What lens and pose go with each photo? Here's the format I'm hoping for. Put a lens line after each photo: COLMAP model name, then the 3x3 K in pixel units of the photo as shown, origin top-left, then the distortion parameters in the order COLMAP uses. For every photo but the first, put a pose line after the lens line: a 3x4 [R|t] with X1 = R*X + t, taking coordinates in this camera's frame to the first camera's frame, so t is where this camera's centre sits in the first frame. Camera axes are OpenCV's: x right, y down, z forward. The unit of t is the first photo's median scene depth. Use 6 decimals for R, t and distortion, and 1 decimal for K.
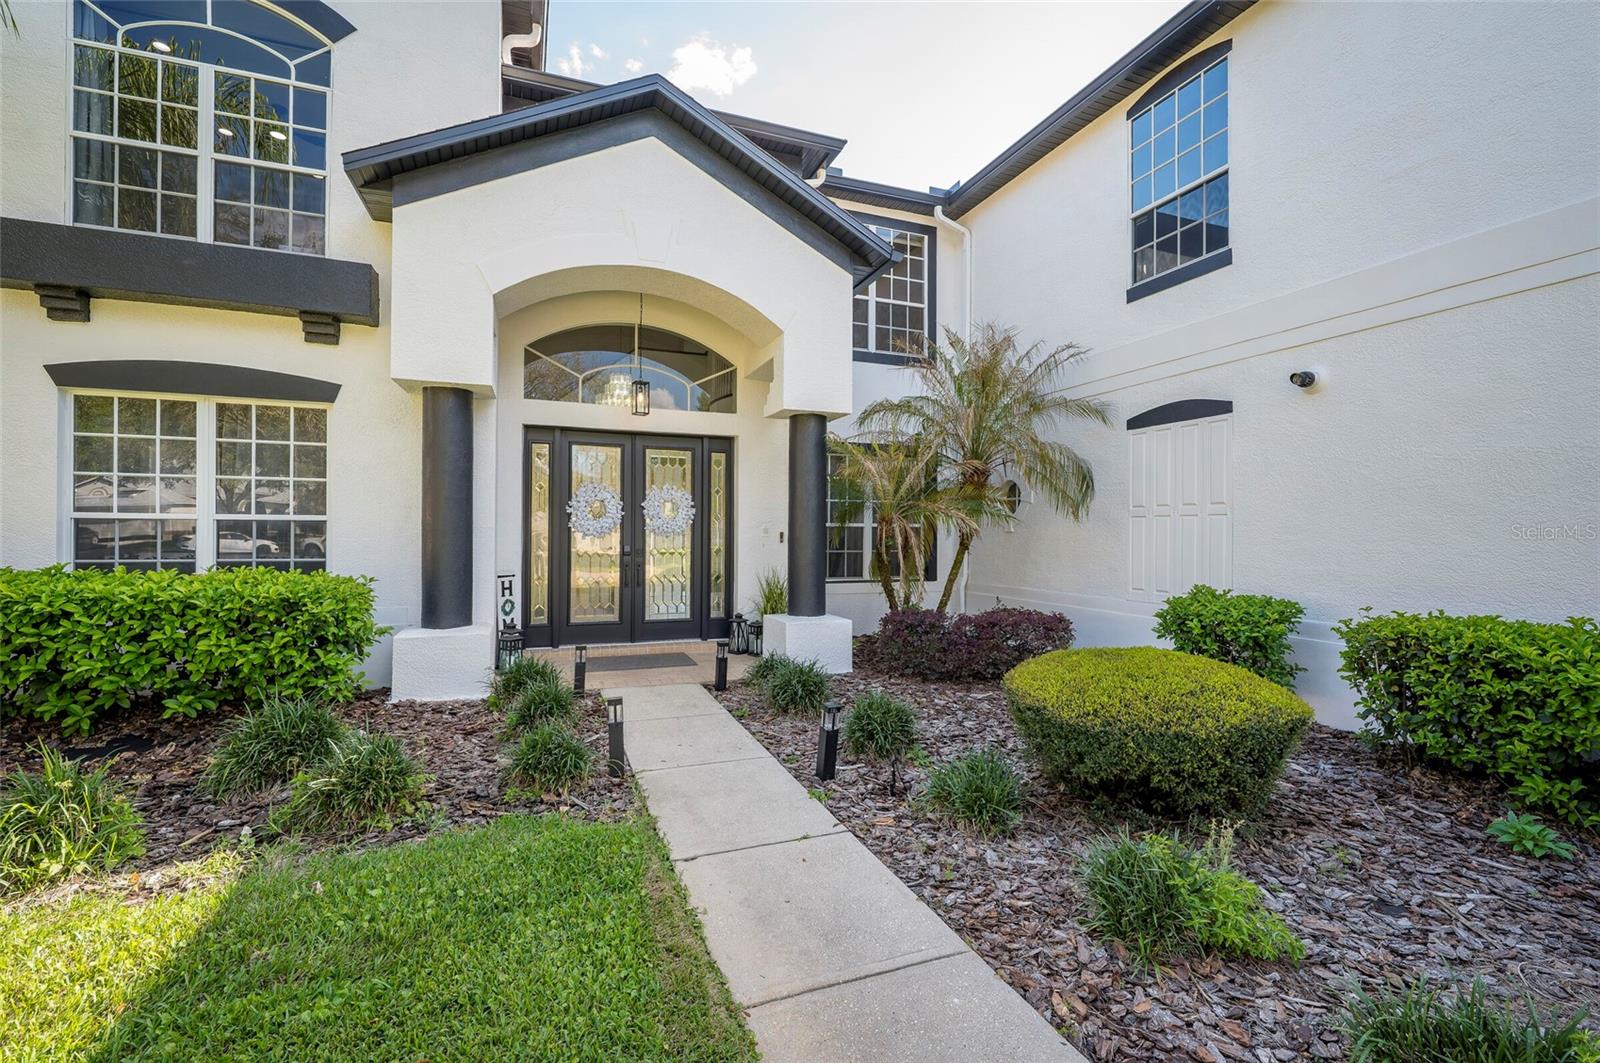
lens RADIAL K [[719.7, 0, 801.5], [0, 719.7, 529.7], [0, 0, 1]] dist [0.001796, -0.000294]
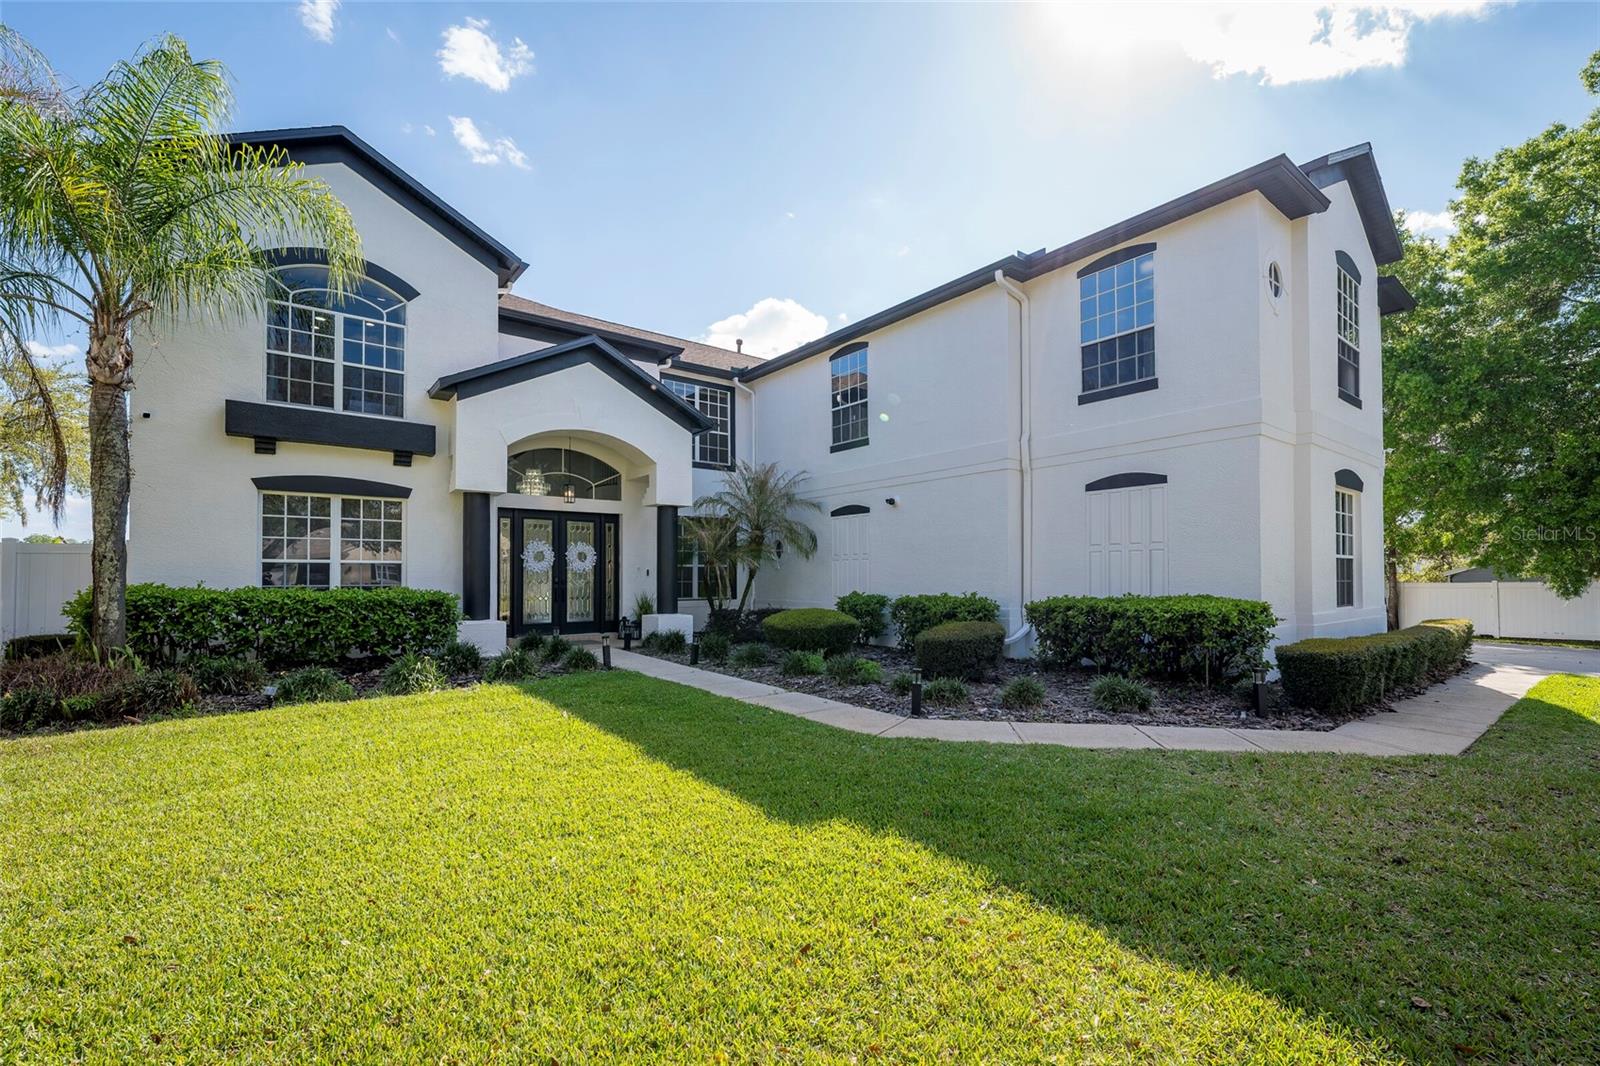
lens RADIAL K [[675.4, 0, 800.4], [0, 675.4, 575.9], [0, 0, 1]] dist [-0.000393, -0.000140]
pose [[0.961027, -0.008876, 0.276312, -0.141622], [0.007880, 0.999958, 0.004717, 0.014992], [-0.276342, -0.002356, 0.961056, -0.749604]]
